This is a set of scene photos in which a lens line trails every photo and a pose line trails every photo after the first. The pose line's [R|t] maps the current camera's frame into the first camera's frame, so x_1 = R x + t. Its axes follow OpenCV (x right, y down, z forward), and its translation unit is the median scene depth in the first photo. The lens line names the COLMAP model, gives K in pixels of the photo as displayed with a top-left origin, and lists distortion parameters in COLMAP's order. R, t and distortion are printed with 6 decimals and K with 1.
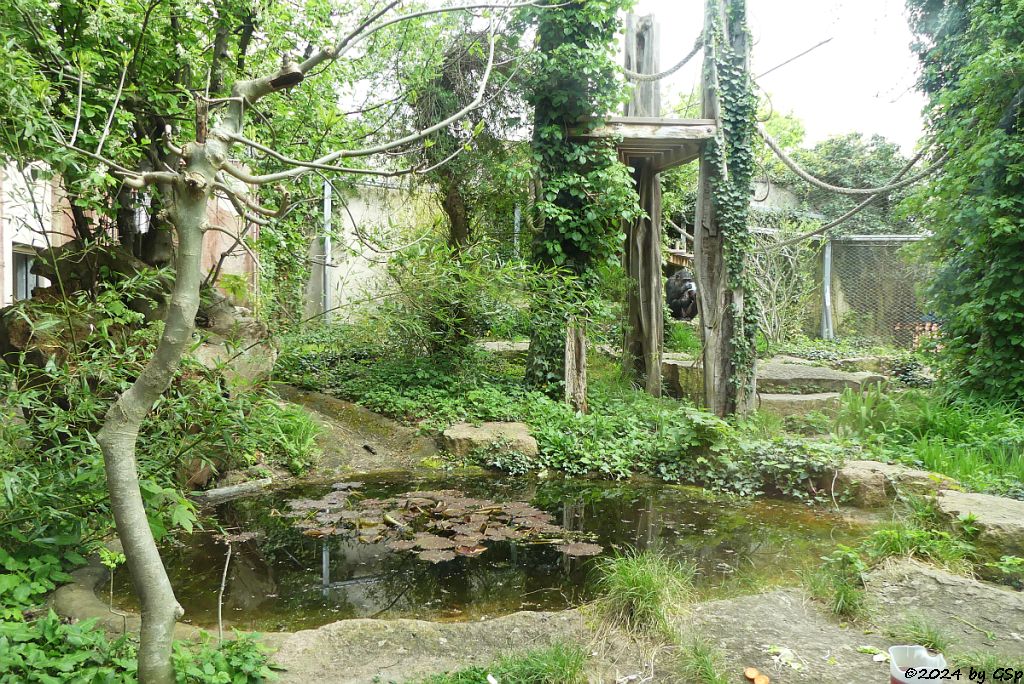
lens RADIAL K [[736.5, 0, 512.0], [0, 736.5, 342.0], [0, 0, 1]] dist [-0.001344, 0.001731]
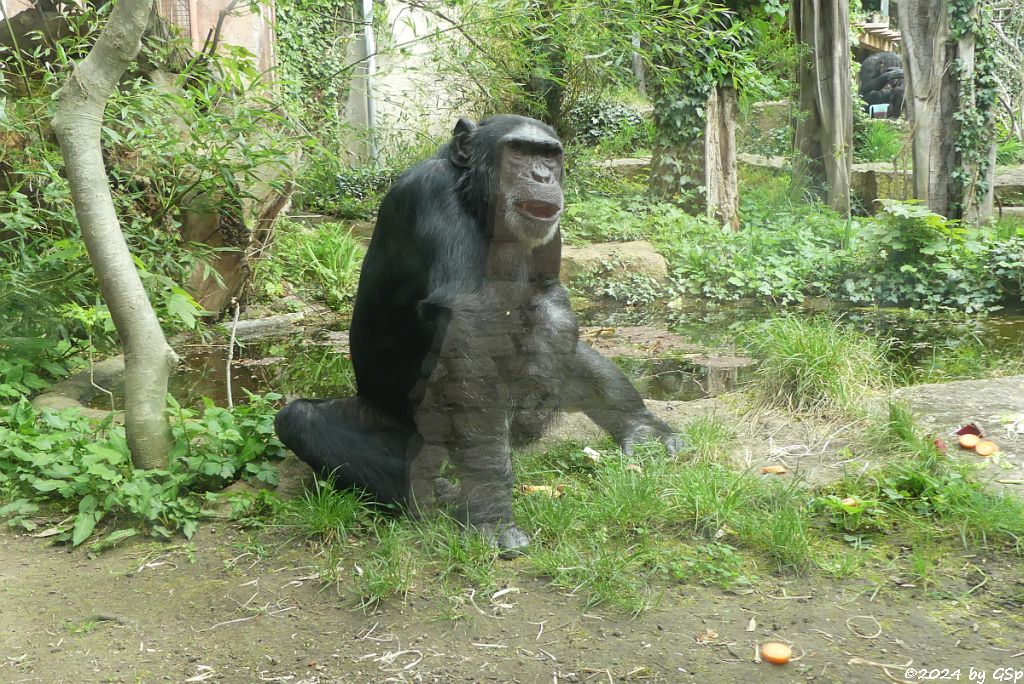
lens RADIAL K [[1026.2, 0, 512.0], [0, 1026.2, 342.0], [0, 0, 1]] dist [-0.012683, 0.018745]
pose [[0.991434, -0.027311, -0.127720, 0.010382], [0.039397, 0.994879, 0.093081, 0.107881], [0.124523, -0.097315, 0.987433, 0.004610]]
